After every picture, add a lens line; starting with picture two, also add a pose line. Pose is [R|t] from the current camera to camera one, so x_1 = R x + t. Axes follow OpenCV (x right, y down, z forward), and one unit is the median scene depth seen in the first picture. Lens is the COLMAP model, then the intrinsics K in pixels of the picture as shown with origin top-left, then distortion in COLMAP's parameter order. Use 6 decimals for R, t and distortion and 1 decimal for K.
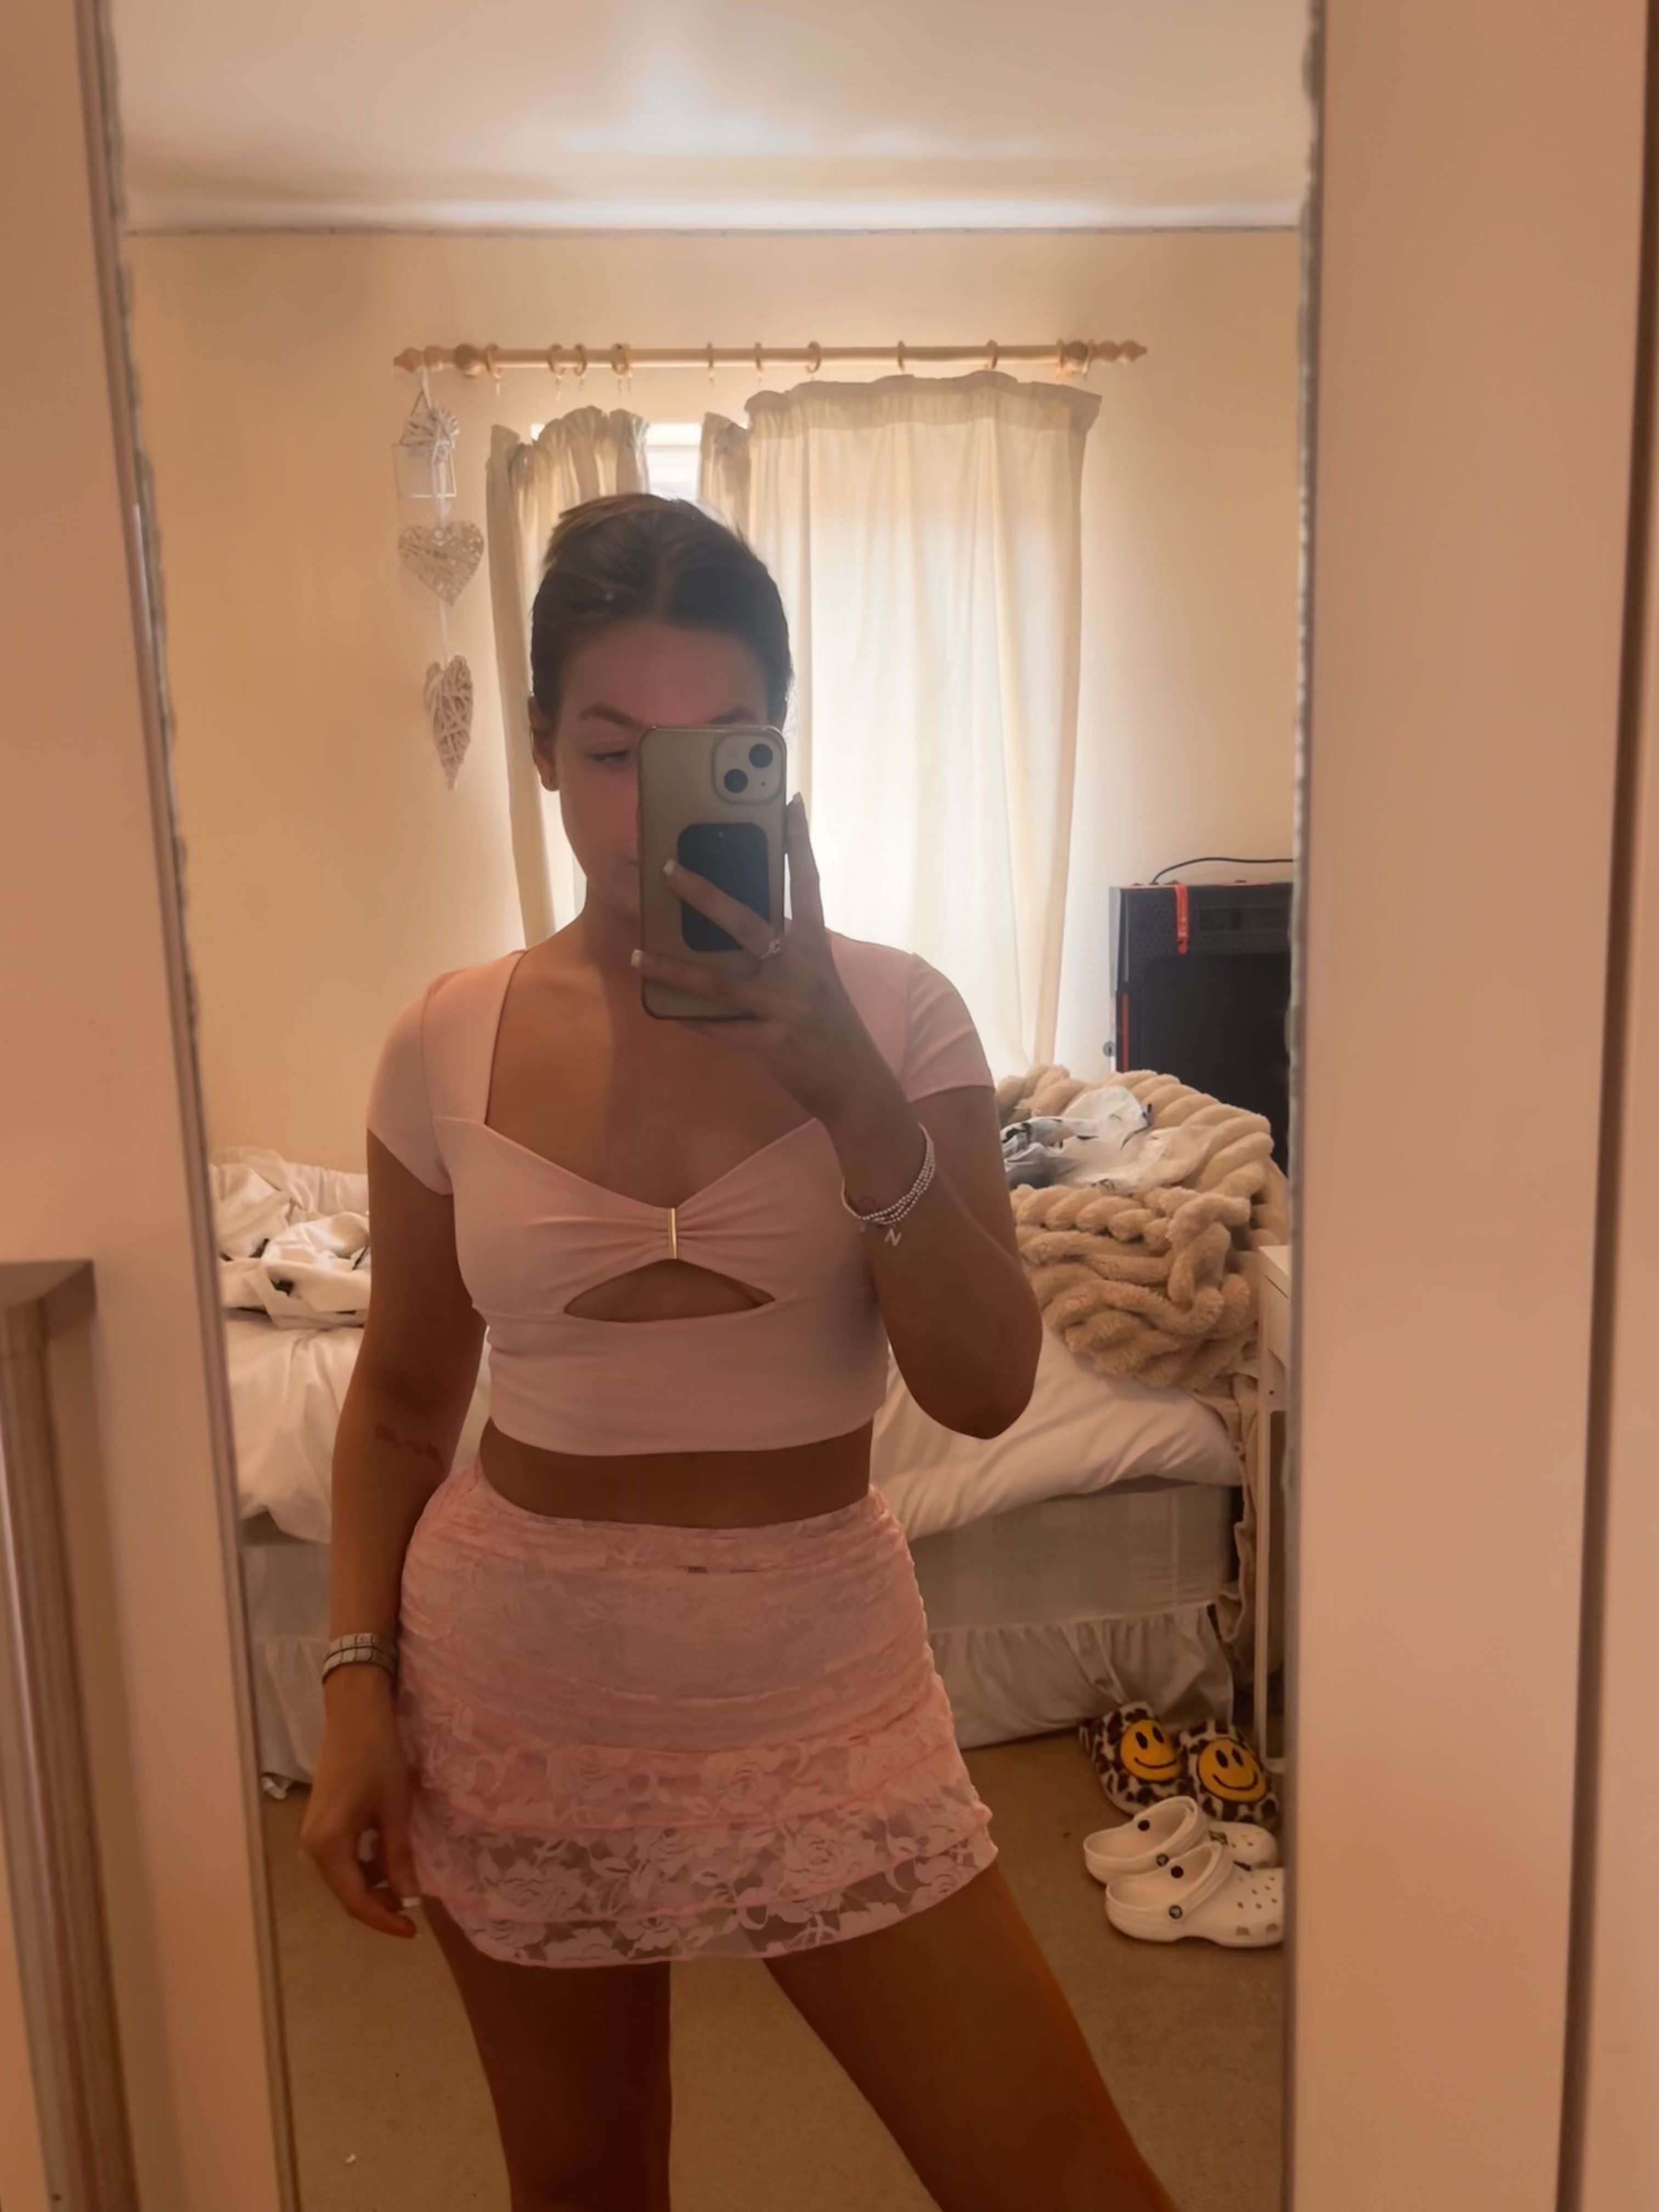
lens RADIAL K [[1673.5, 0, 861.6], [0, 1673.5, 1151.0], [0, 0, 1]] dist [0.003206, 0.001178]
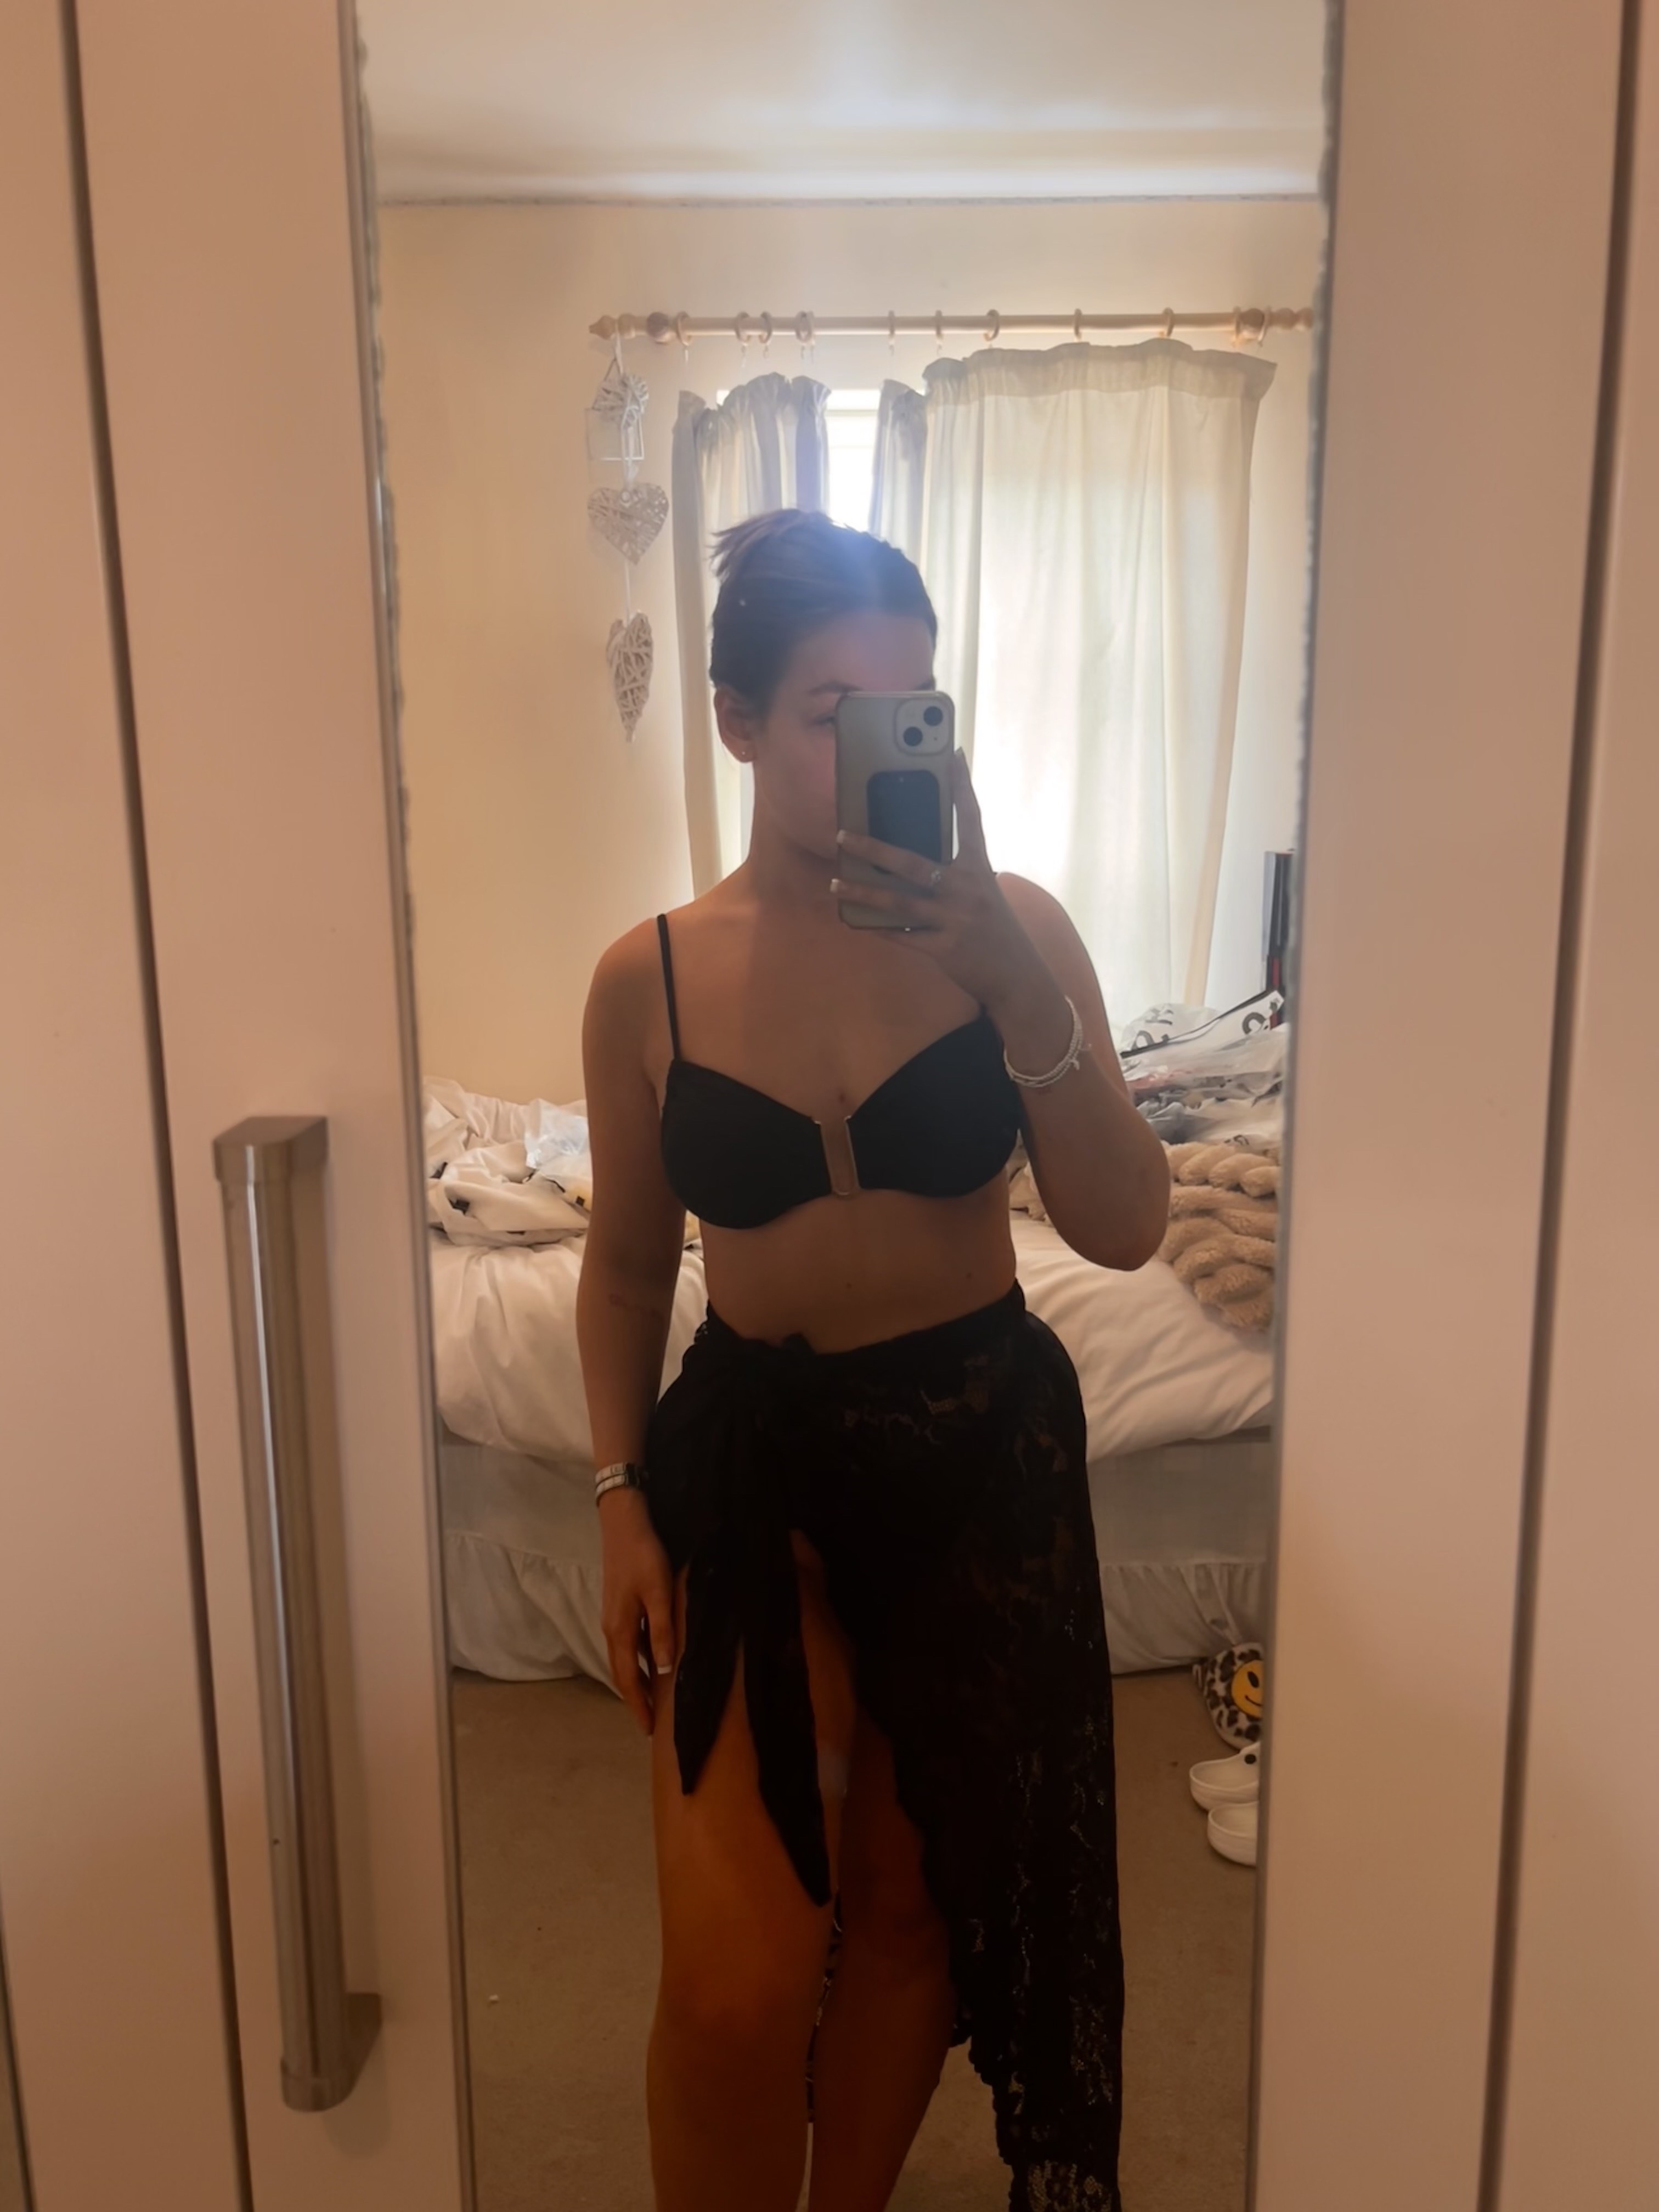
lens RADIAL K [[1830.7, 0, 927.9], [0, 1830.7, 1176.3], [0, 0, 1]] dist [0.017058, -0.004694]
pose [[0.996222, 0.040540, -0.076794, 0.041019], [-0.038927, 0.998991, 0.022392, 0.023275], [0.077624, -0.019318, 0.996796, -0.137508]]
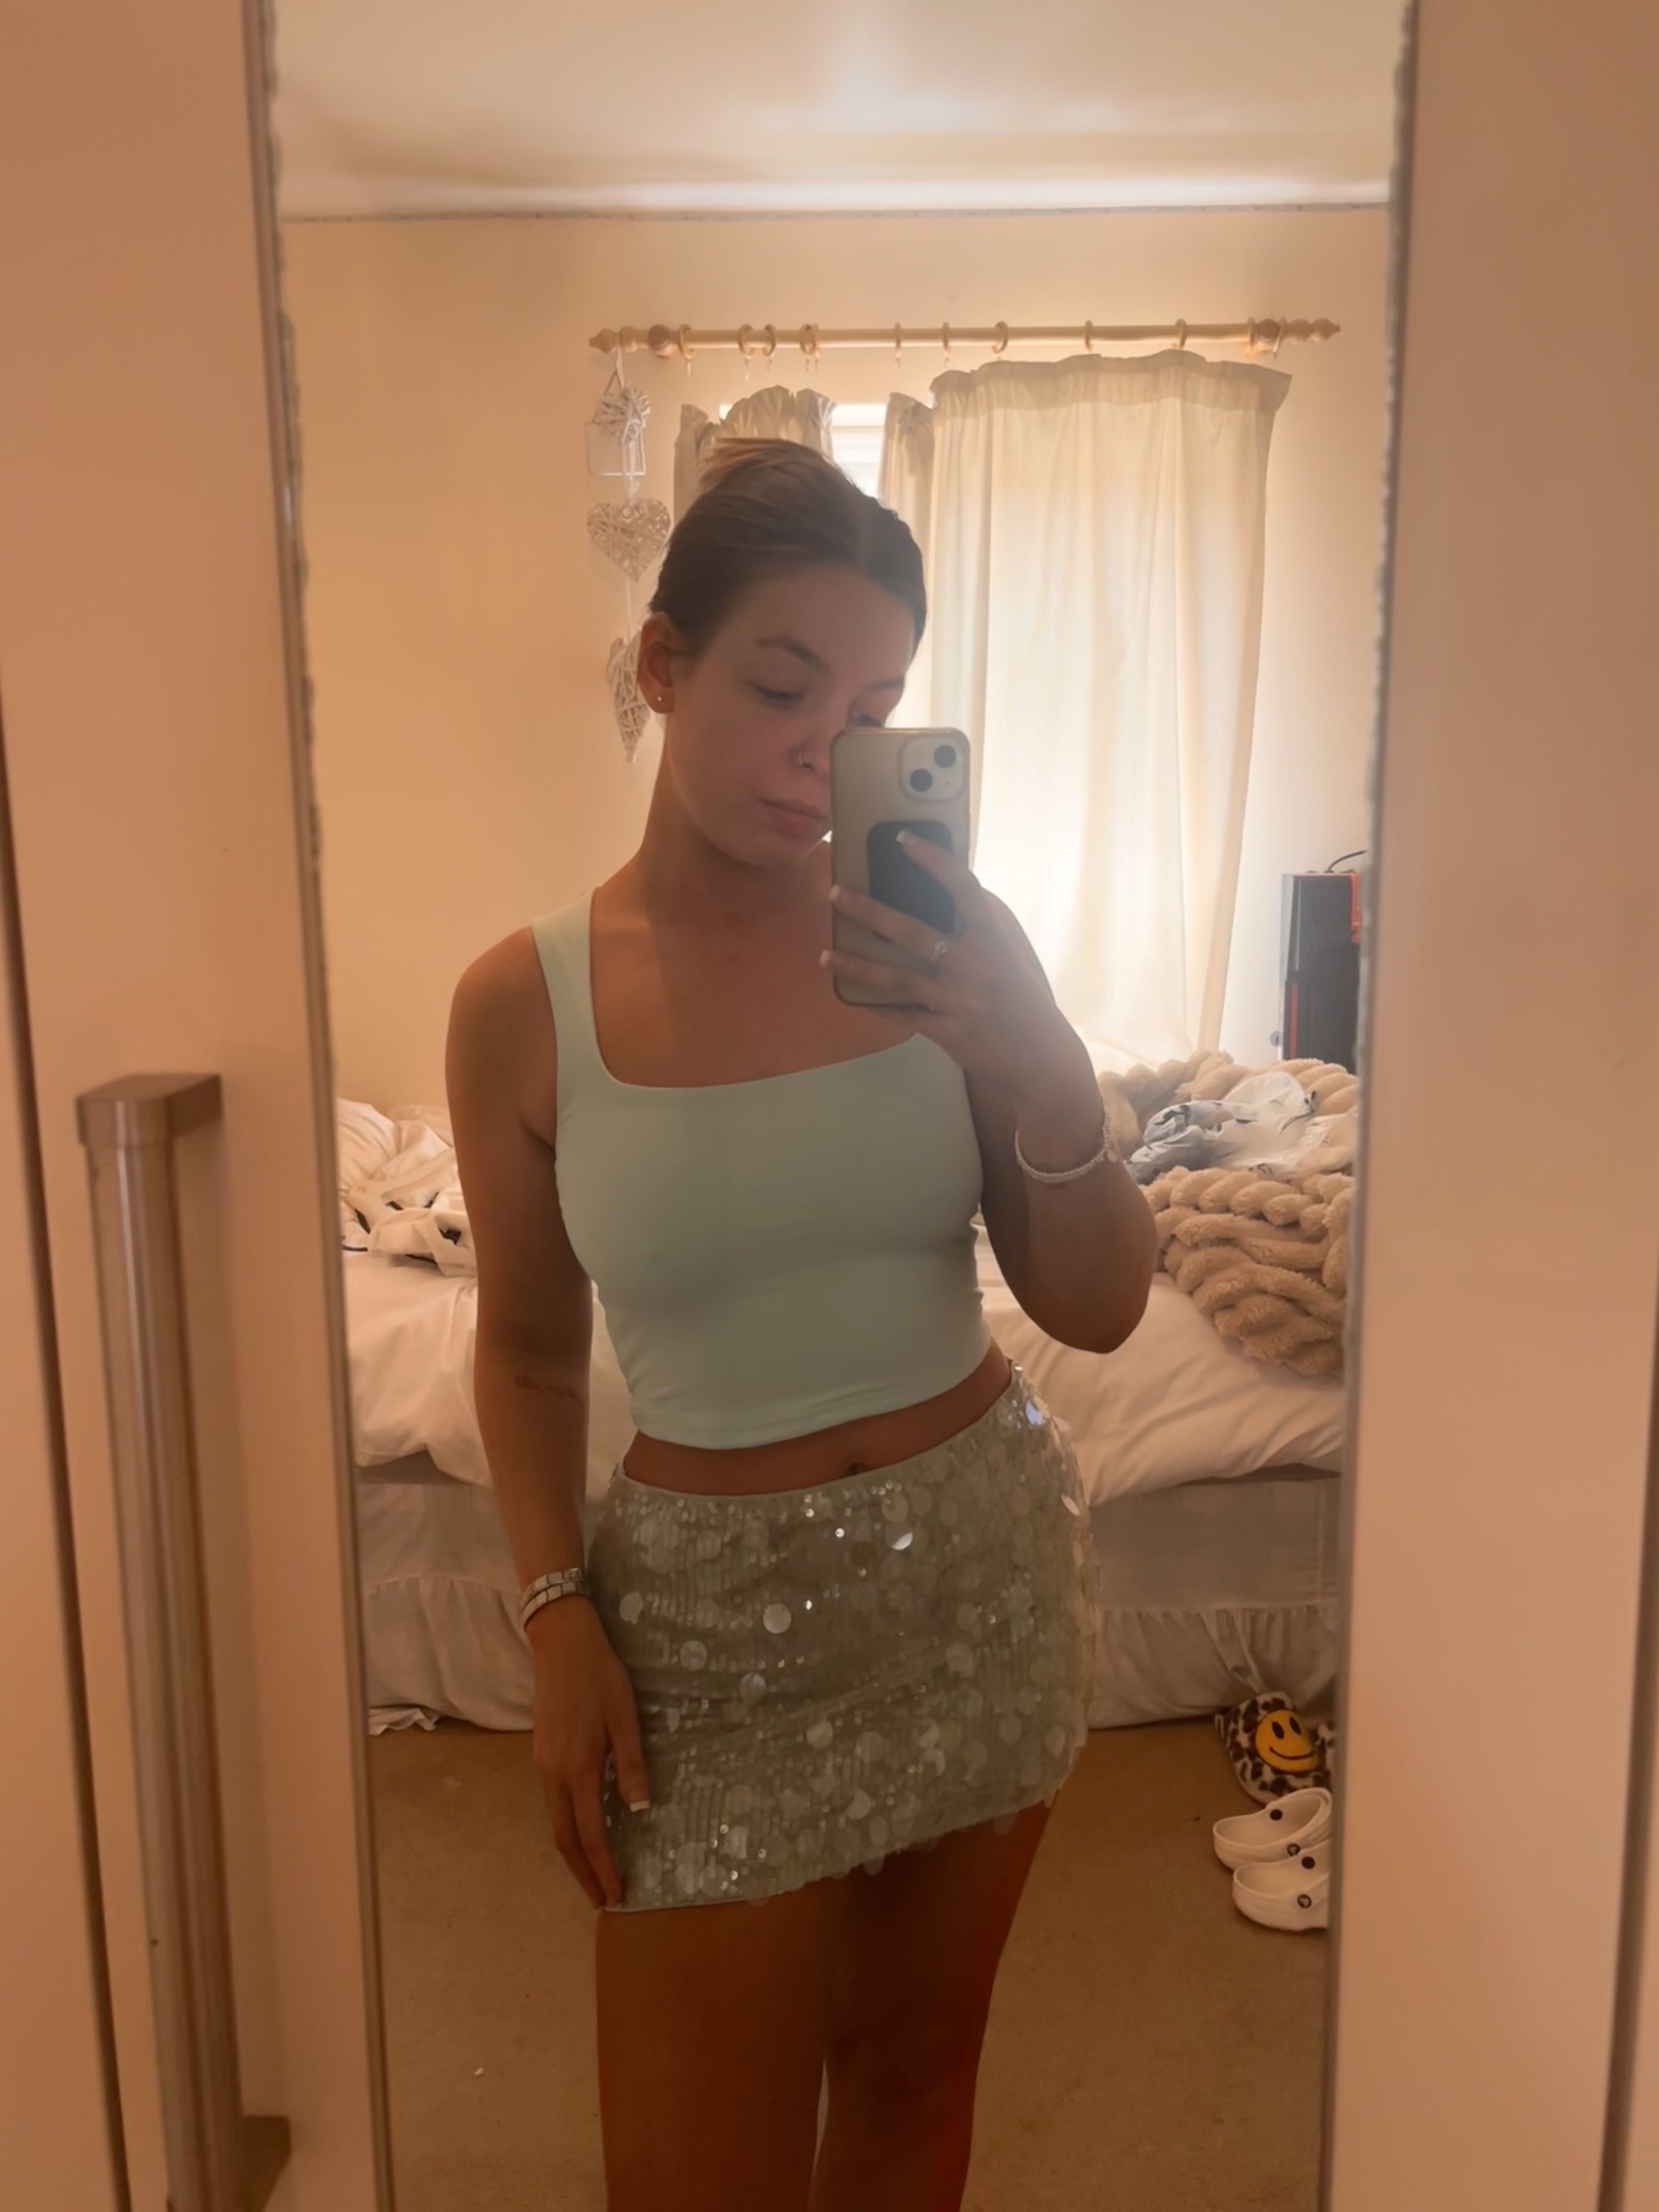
lens RADIAL K [[1702.2, 0, 922.6], [0, 1702.2, 1213.0], [0, 0, 1]] dist [0.003155, 0.006069]
pose [[0.995519, 0.036864, -0.087084, 0.034162], [-0.036823, 0.999320, 0.002076, 0.051438], [0.087102, 0.001140, 0.996199, -0.020670]]
